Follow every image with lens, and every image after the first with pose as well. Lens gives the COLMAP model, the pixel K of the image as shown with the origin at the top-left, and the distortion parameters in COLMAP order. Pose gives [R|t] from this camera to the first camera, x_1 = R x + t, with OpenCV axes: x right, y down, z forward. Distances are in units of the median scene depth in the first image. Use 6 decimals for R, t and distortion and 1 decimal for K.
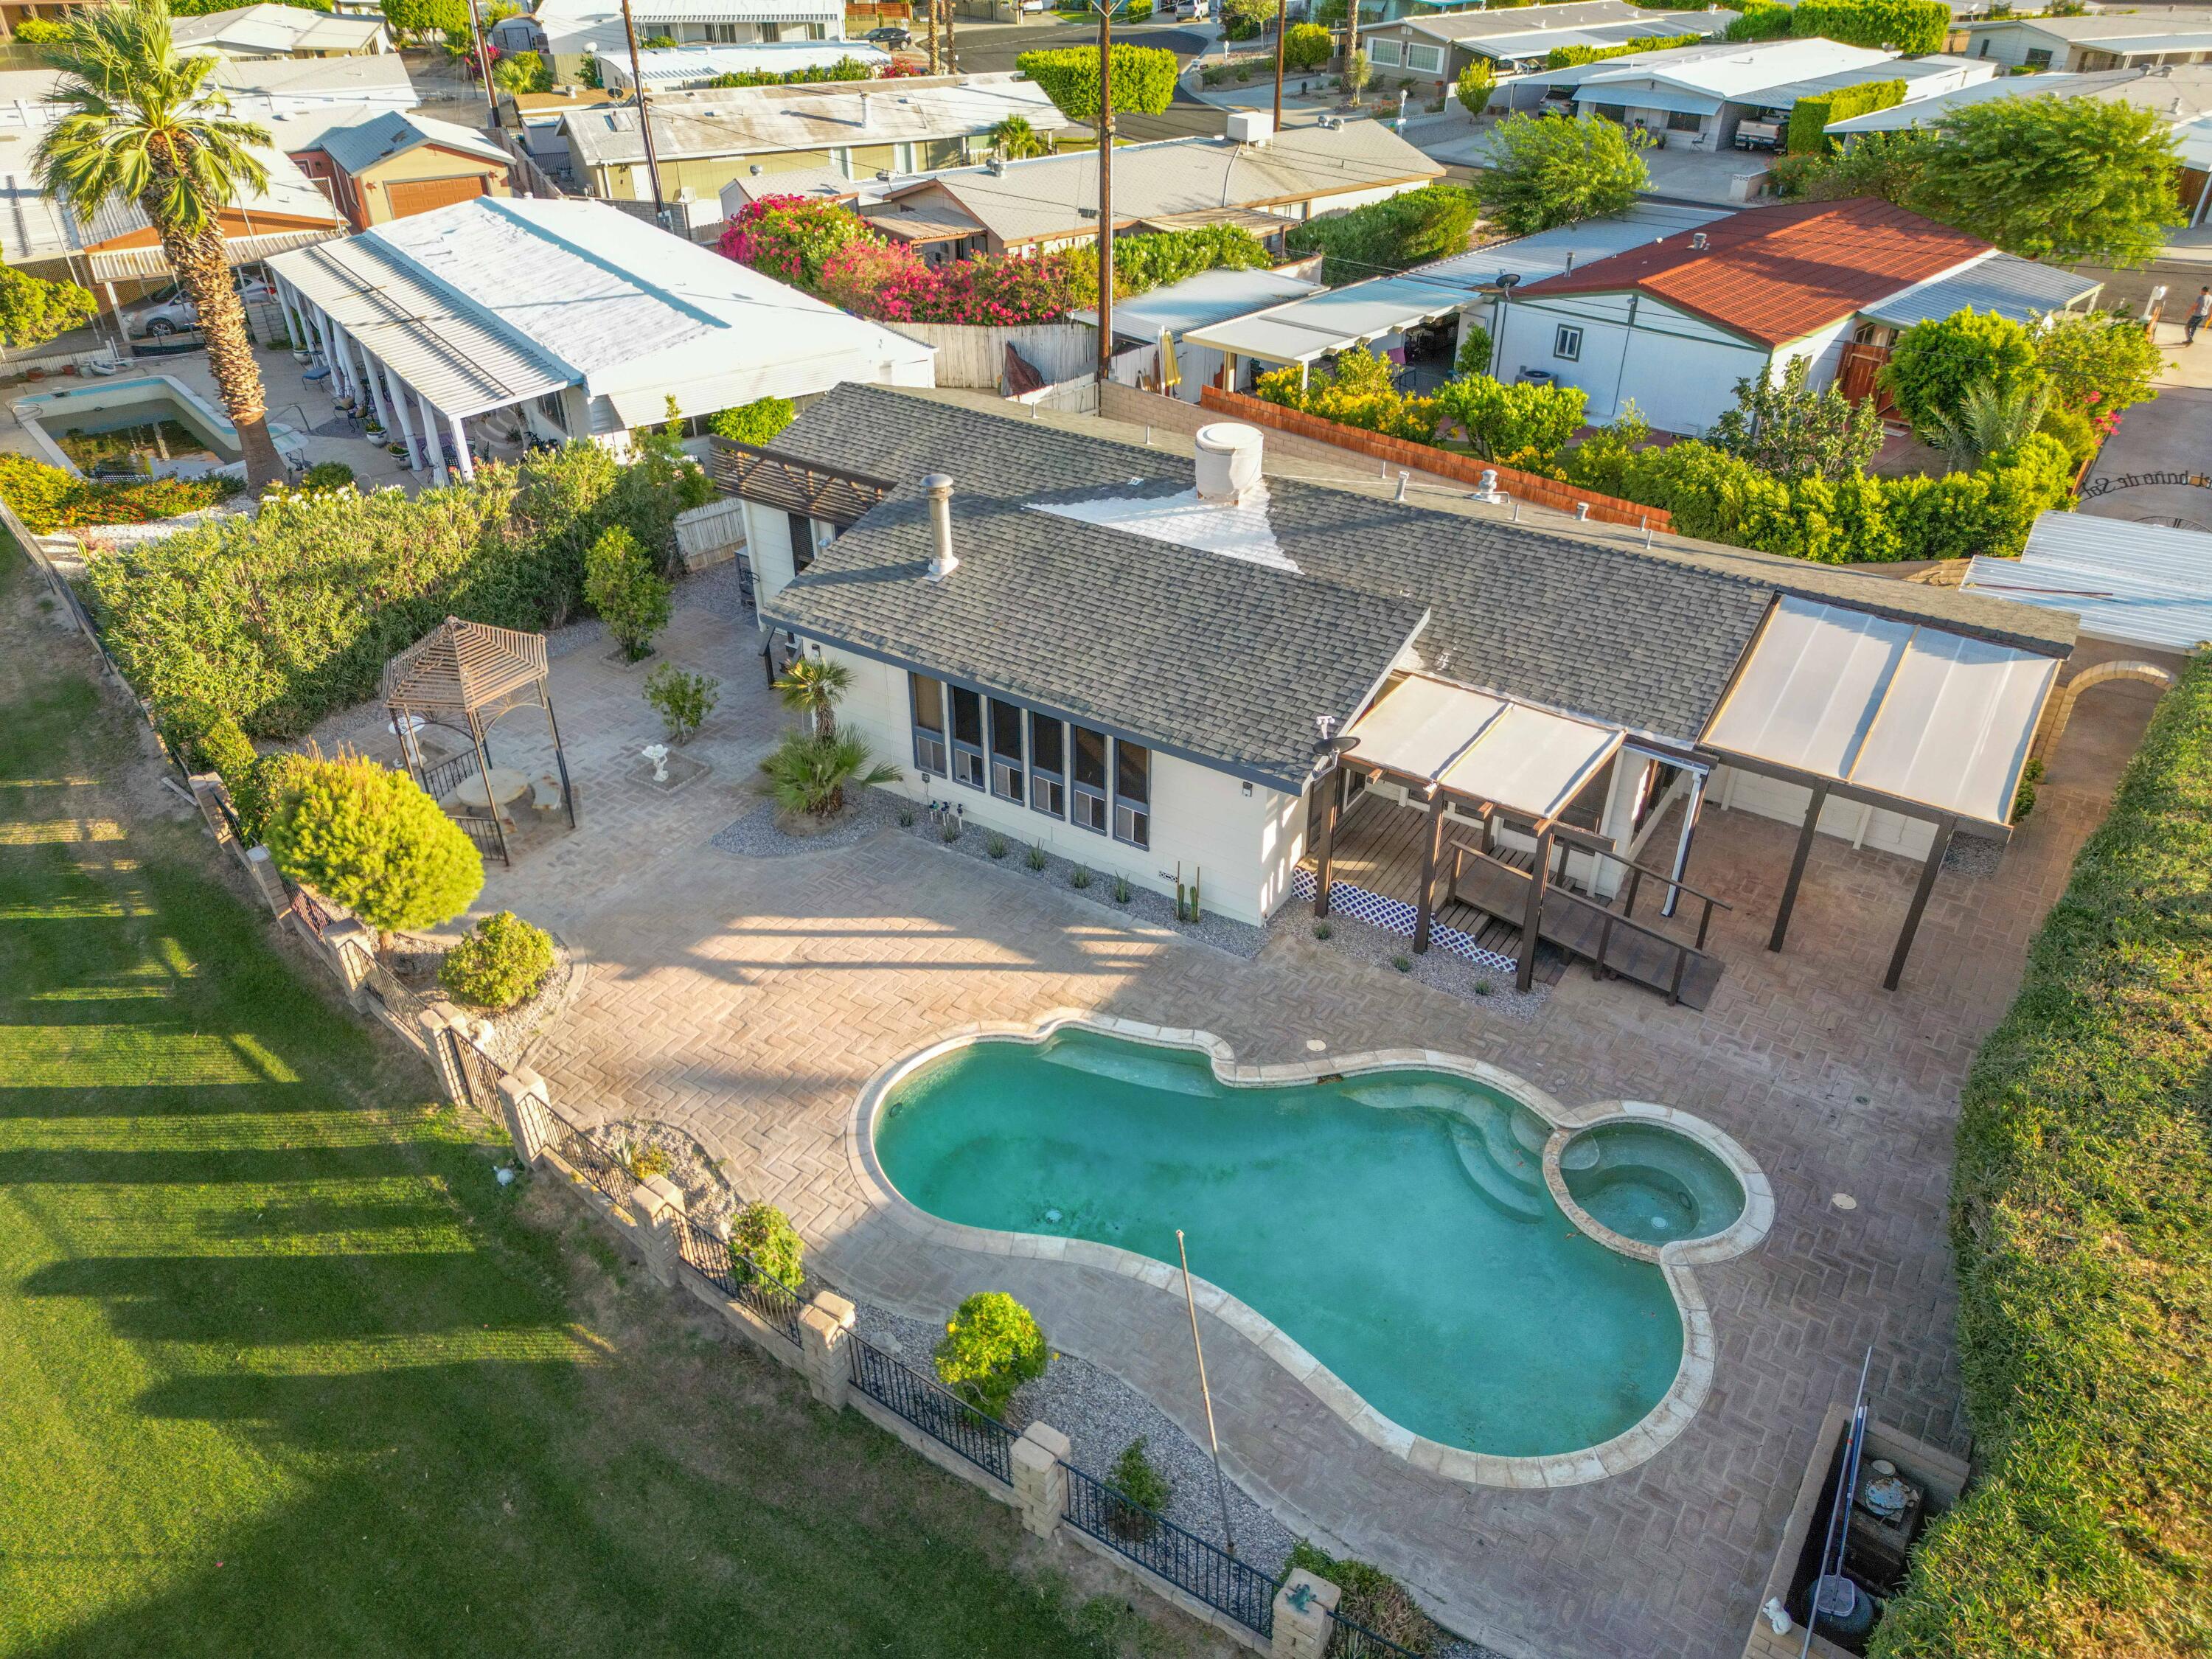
lens RADIAL K [[1566.0, 0, 1093.4], [0, 1566.0, 826.7], [0, 0, 1]] dist [0.053853, -0.044104]
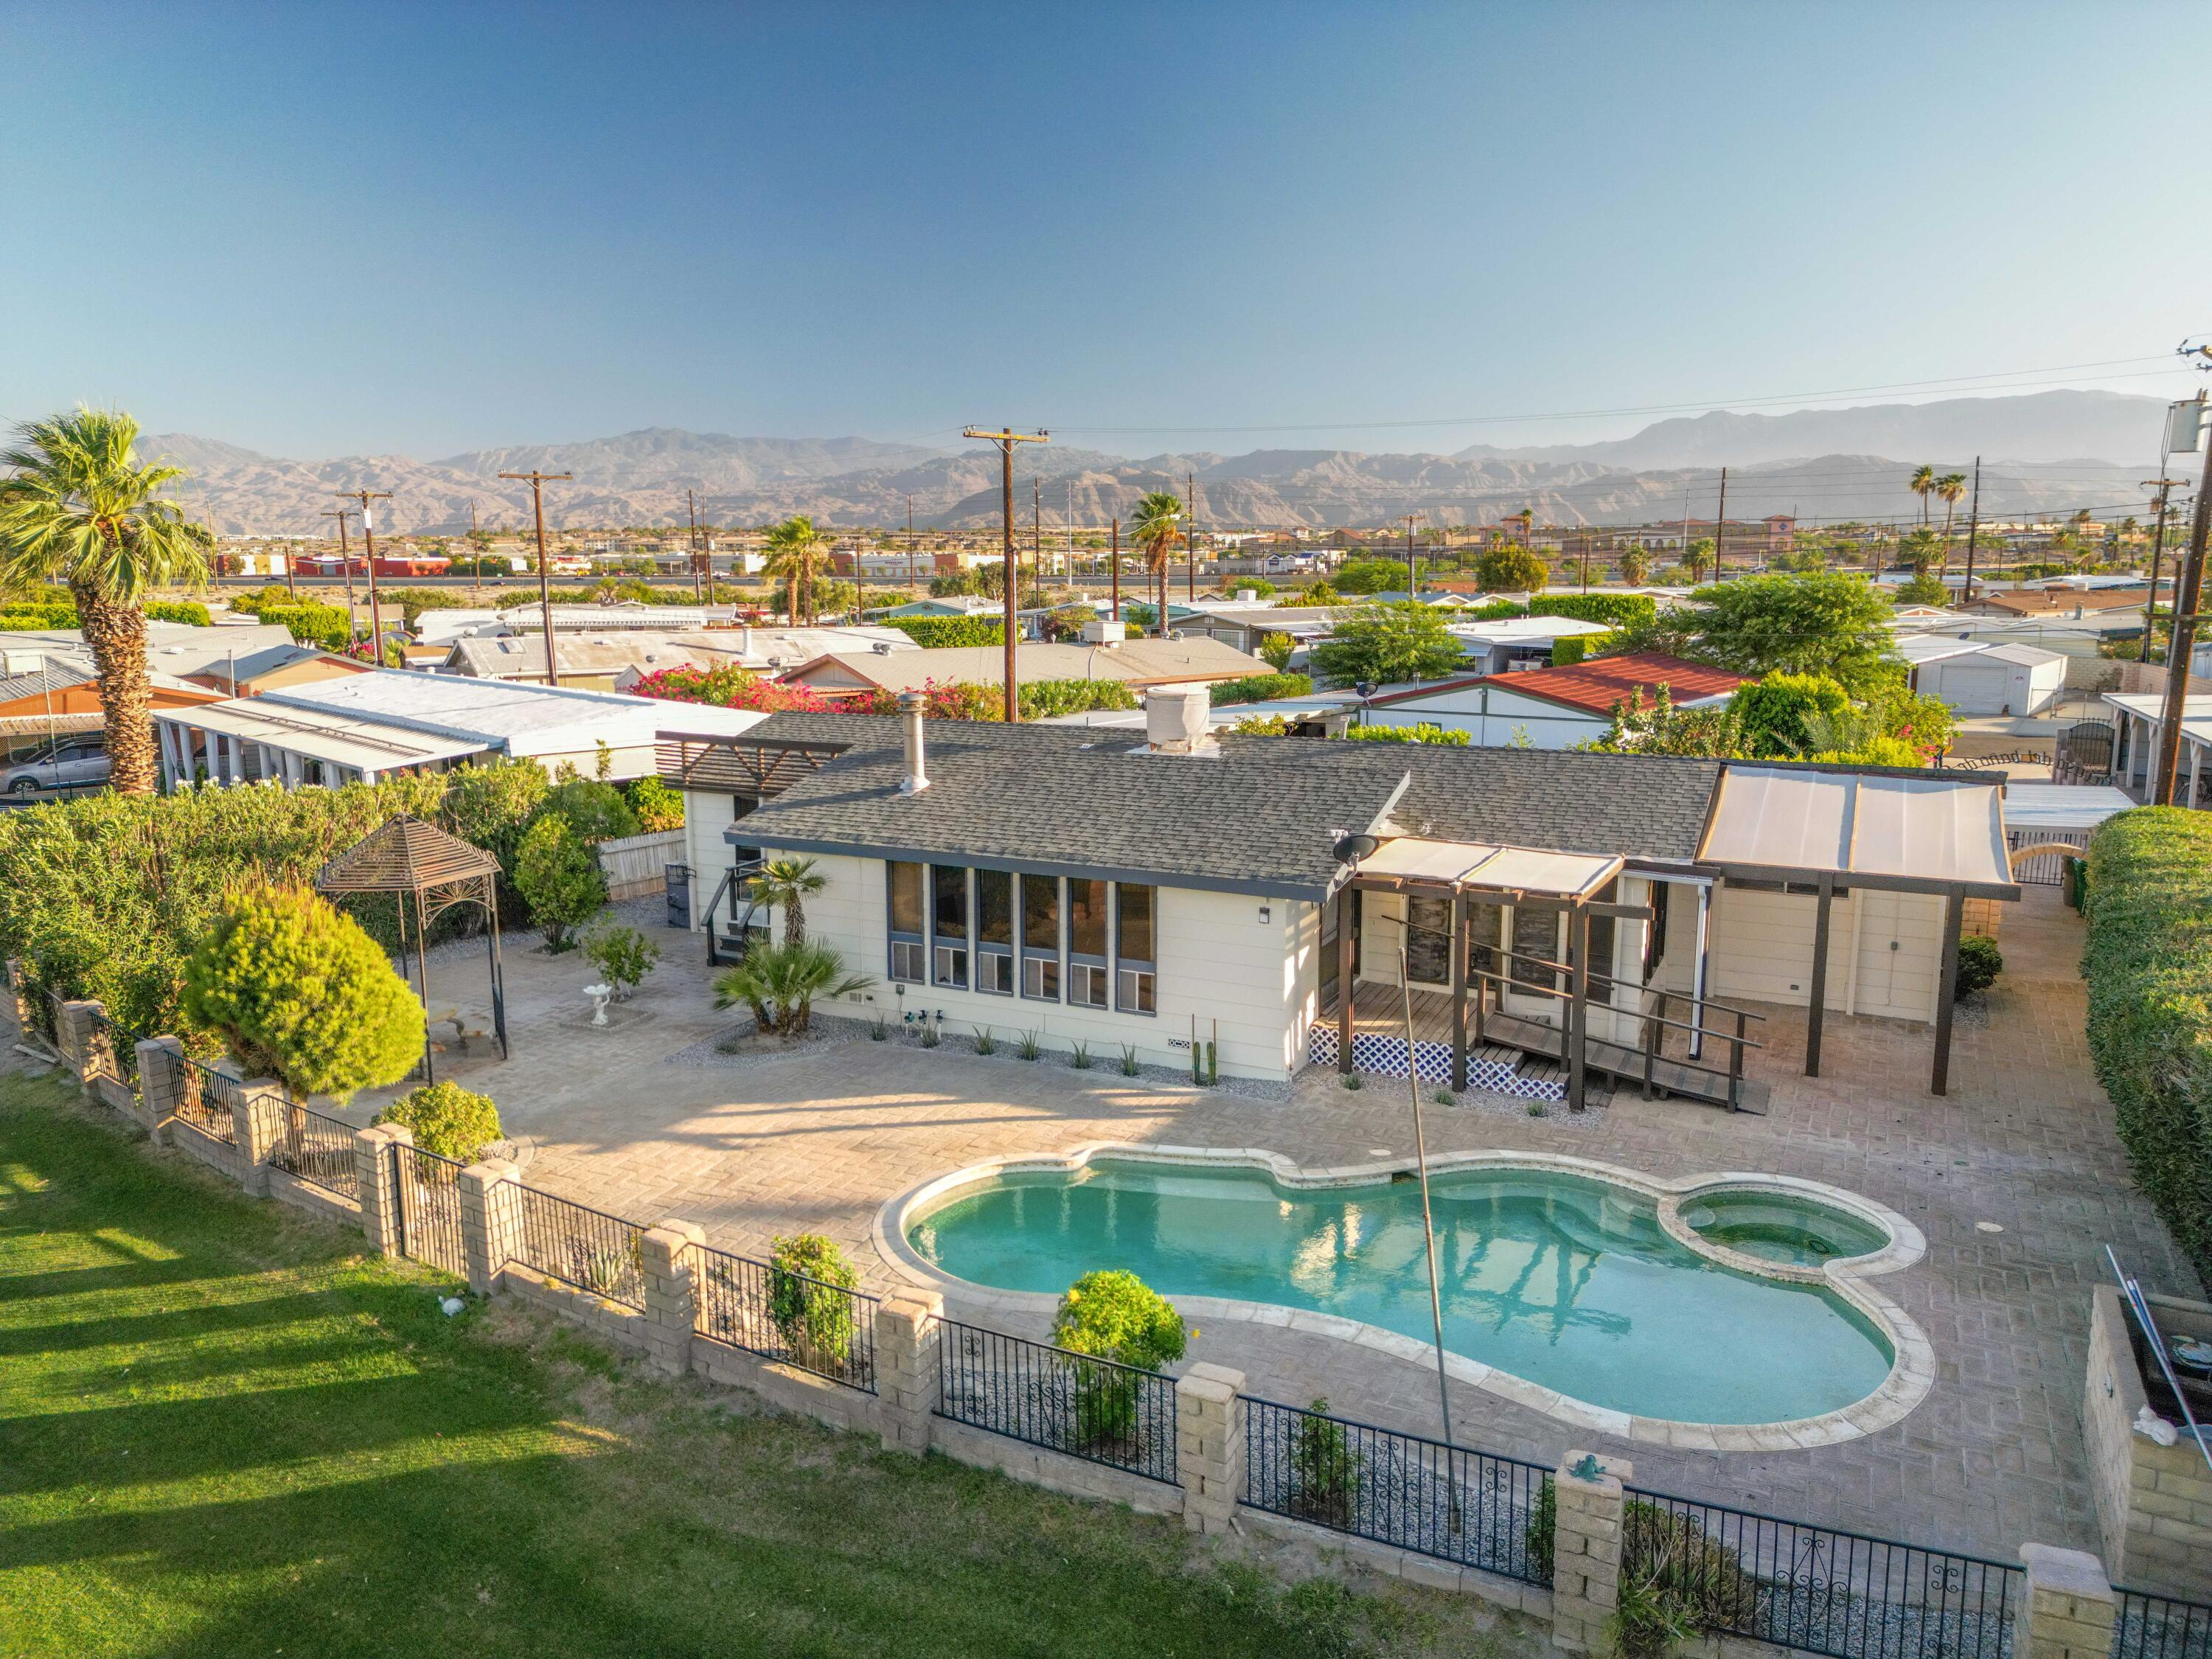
lens RADIAL K [[1566.0, 0, 1095.6], [0, 1566.0, 819.3], [0, 0, 1]] dist [0.053853, -0.044104]
pose [[0.992185, -0.022038, 0.122810, -0.118181], [0.068701, 0.918128, -0.390283, 0.282304], [-0.104154, 0.395670, 0.912468, 0.104699]]
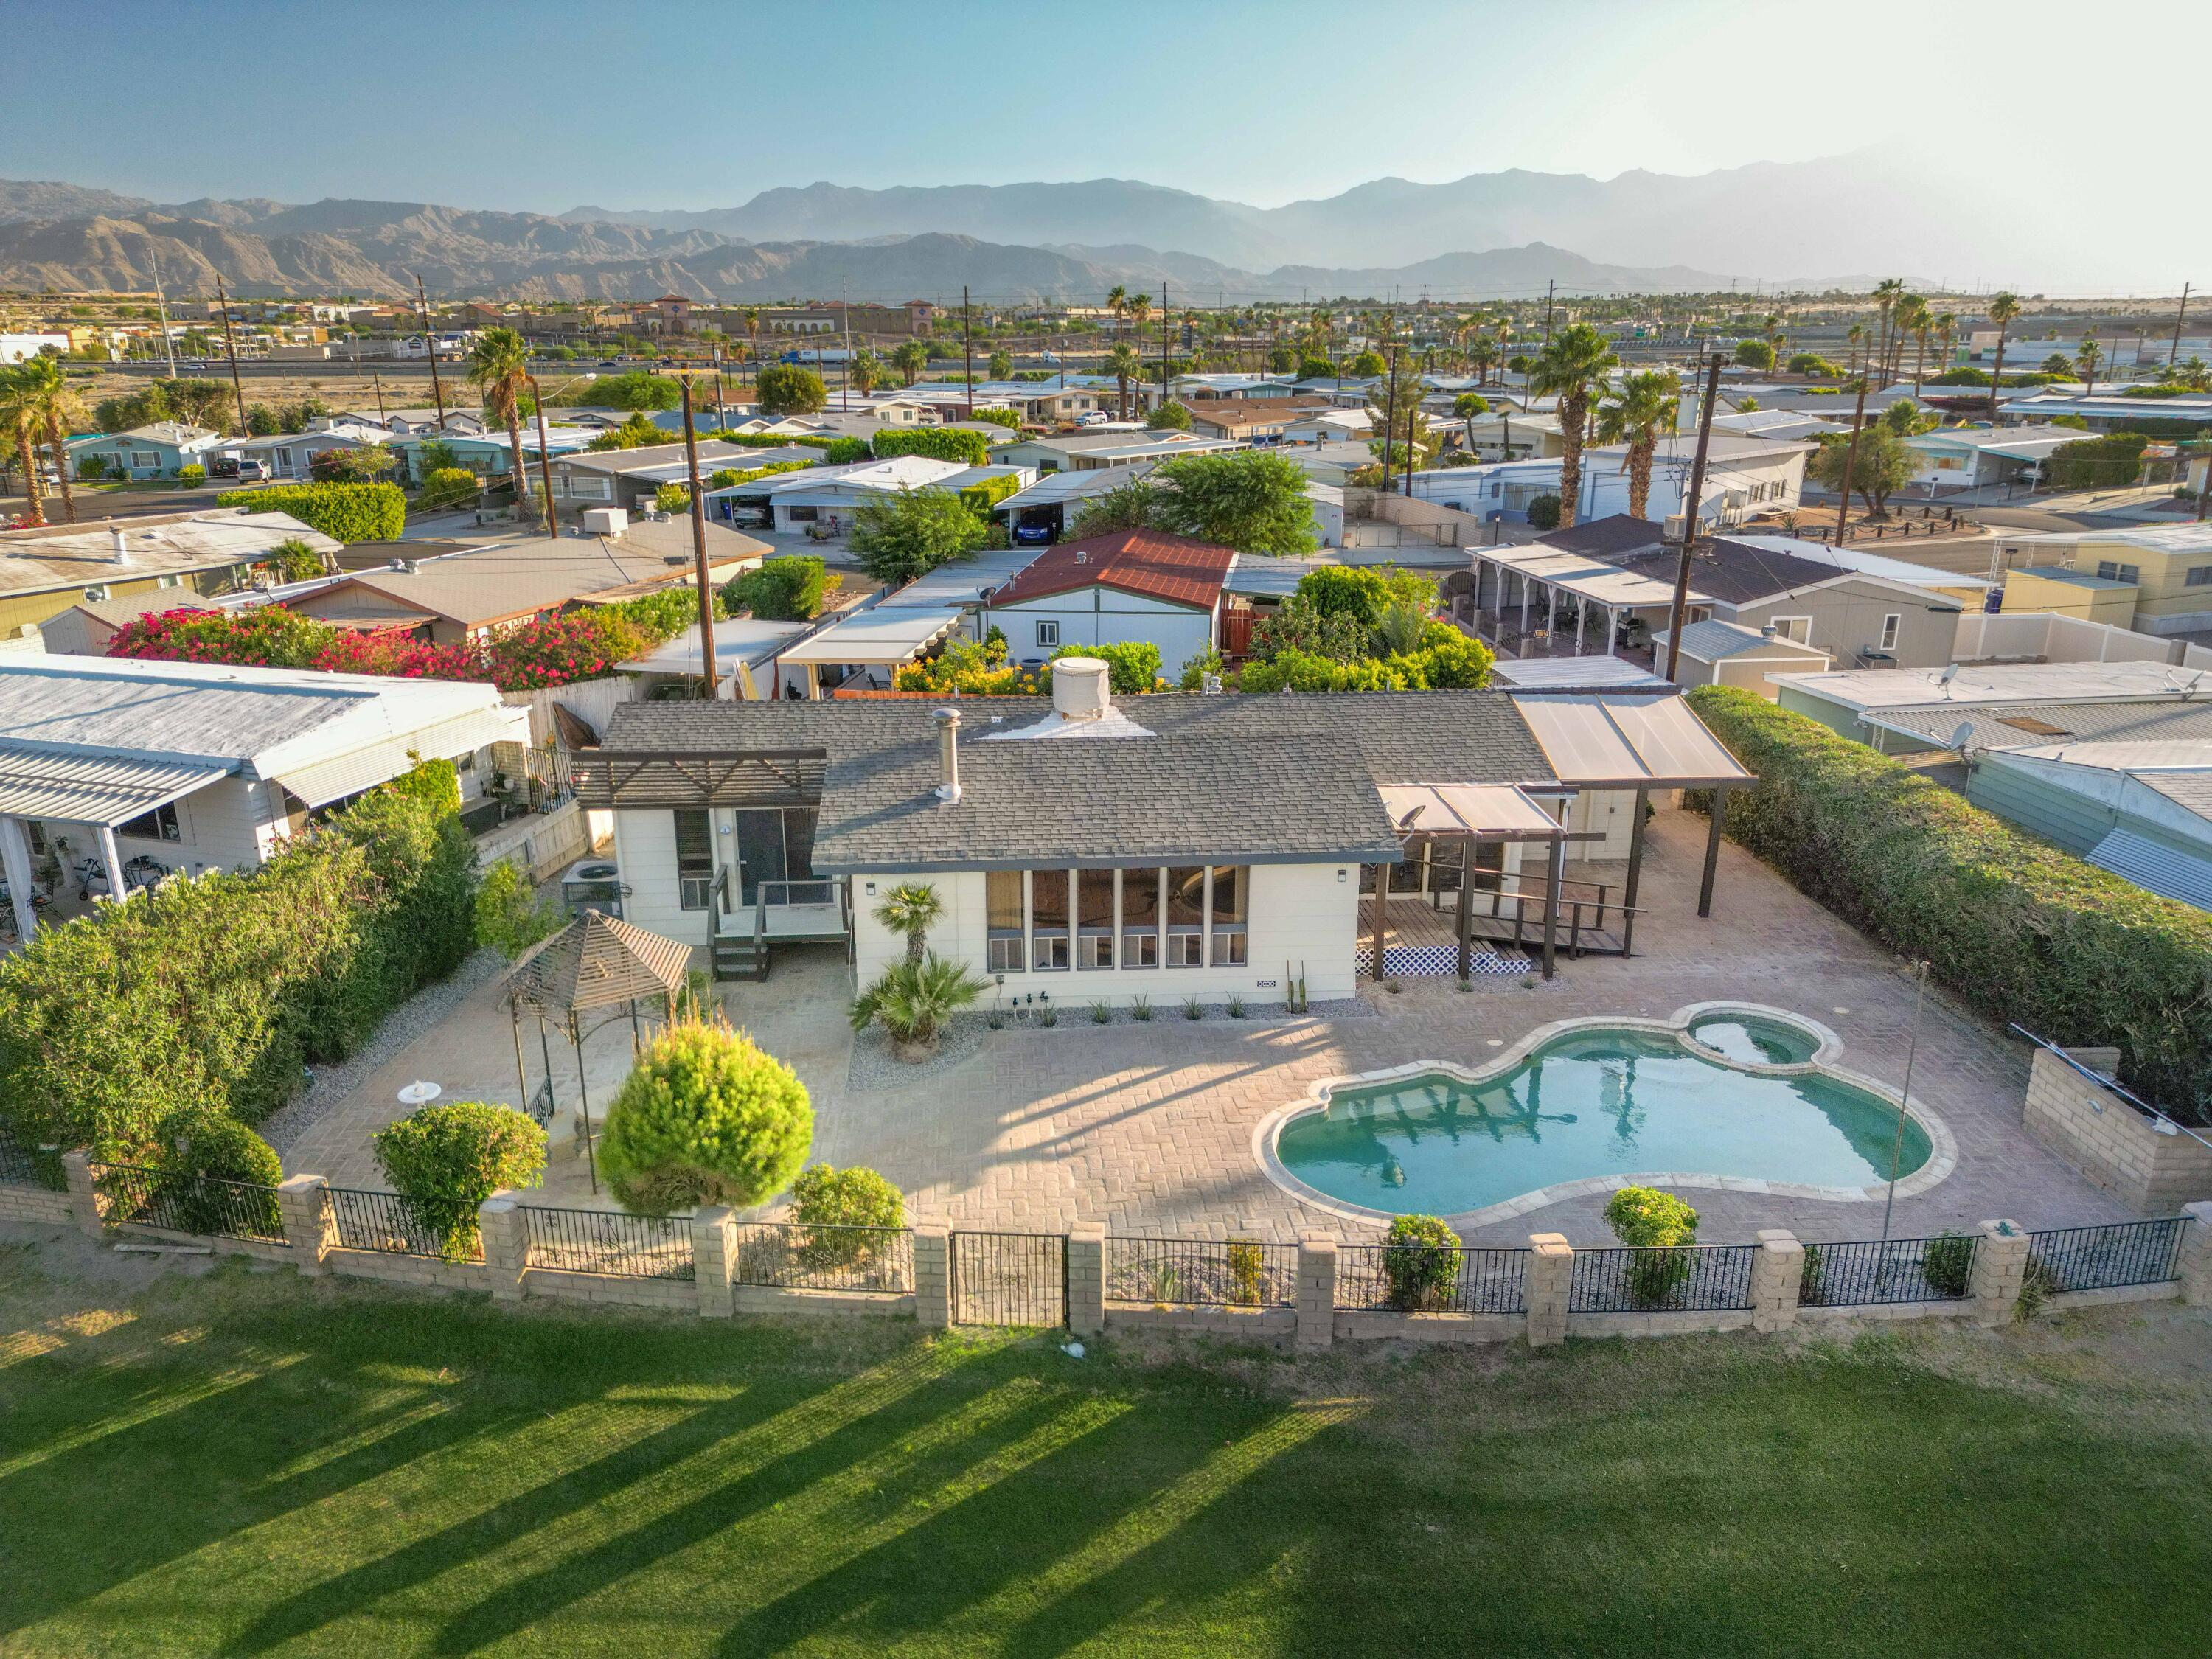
lens RADIAL K [[1566.0, 0, 1104.5], [0, 1566.0, 822.0], [0, 0, 1]] dist [0.053853, -0.044104]
pose [[0.793219, -0.180917, 0.581440, -0.732319], [0.328497, 0.931124, -0.158423, 0.066834], [-0.512731, 0.316665, 0.798016, 0.103467]]
